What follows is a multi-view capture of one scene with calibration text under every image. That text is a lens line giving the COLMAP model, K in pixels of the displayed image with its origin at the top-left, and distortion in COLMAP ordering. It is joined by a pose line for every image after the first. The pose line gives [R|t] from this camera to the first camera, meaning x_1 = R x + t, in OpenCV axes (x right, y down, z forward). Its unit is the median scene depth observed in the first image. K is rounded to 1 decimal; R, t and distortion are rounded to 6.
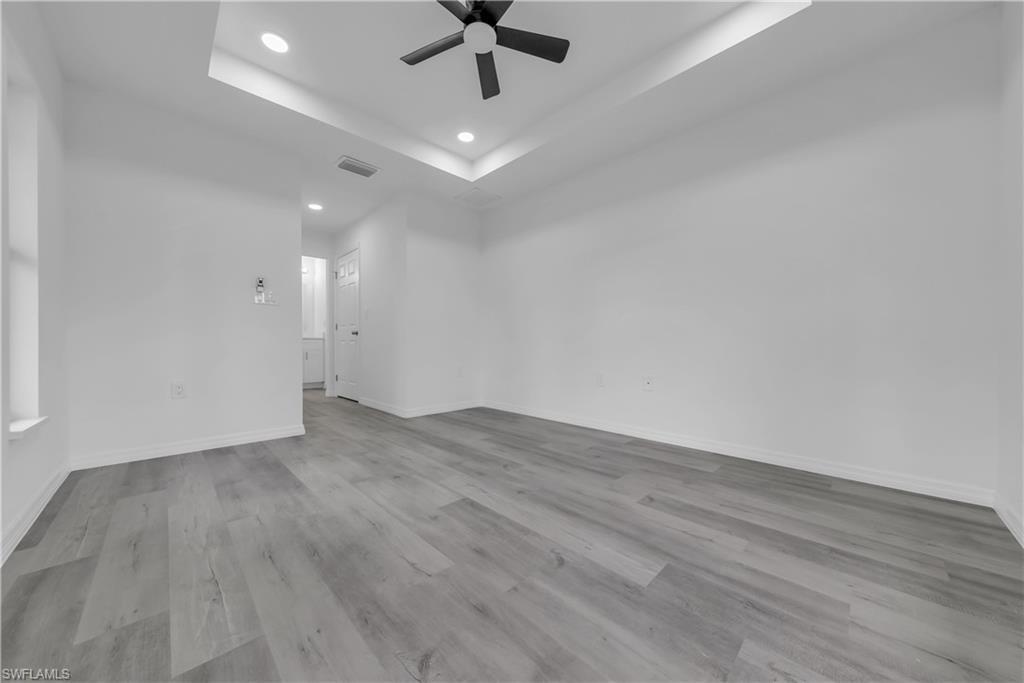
lens RADIAL K [[356.0, 0, 513.6], [0, 356.0, 347.1], [0, 0, 1]] dist [-0.005122, -0.000212]
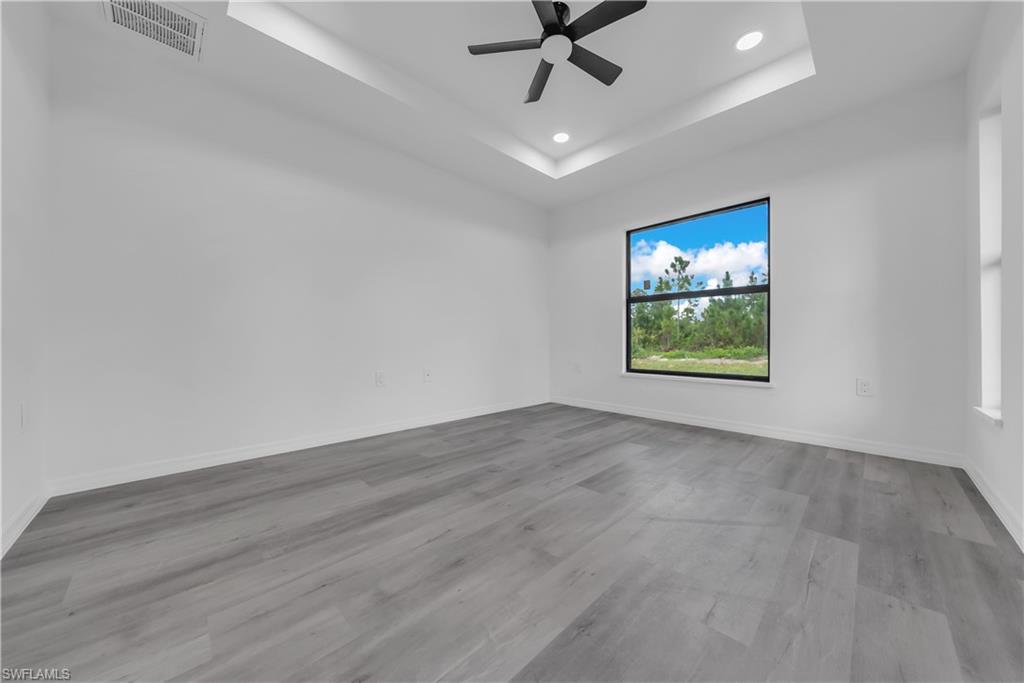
lens RADIAL K [[356.0, 0, 515.8], [0, 356.0, 336.0], [0, 0, 1]] dist [-0.005122, -0.000212]
pose [[-0.004513, 0.010574, 0.999934, -1.138946], [0.012475, 0.999867, -0.010517, -0.006953], [-0.999912, 0.012426, -0.004645, 1.128056]]
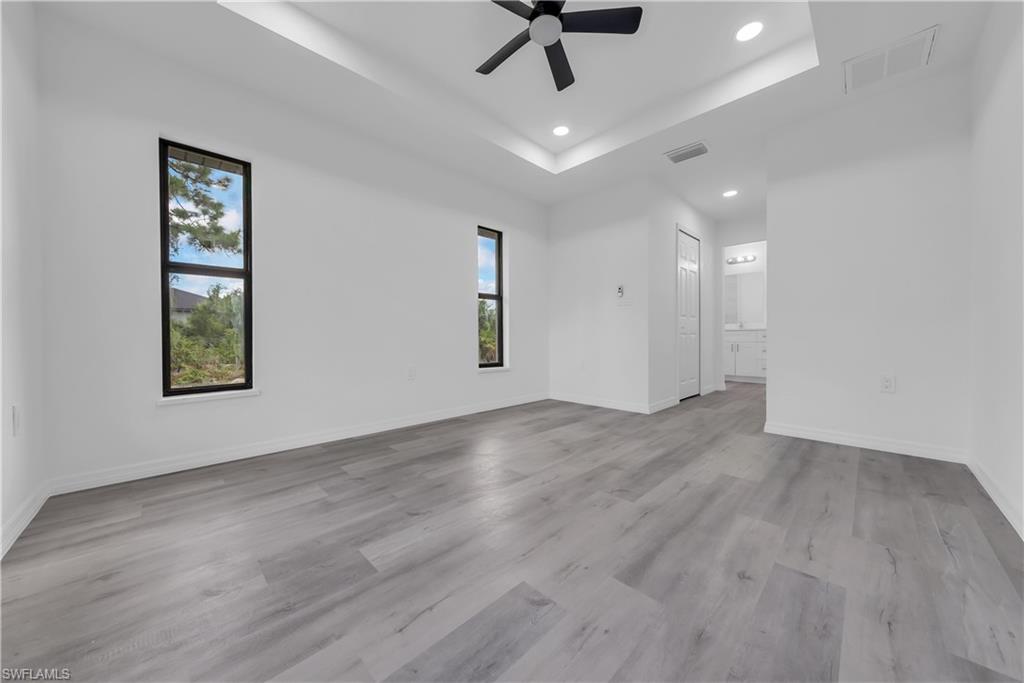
lens RADIAL K [[356.0, 0, 511.1], [0, 356.0, 339.1], [0, 0, 1]] dist [-0.005122, -0.000212]
pose [[-0.004120, 0.008223, -0.999958, 0.911607], [-0.007286, 0.999939, 0.008253, -0.005834], [0.999965, 0.007319, -0.004060, 0.904806]]
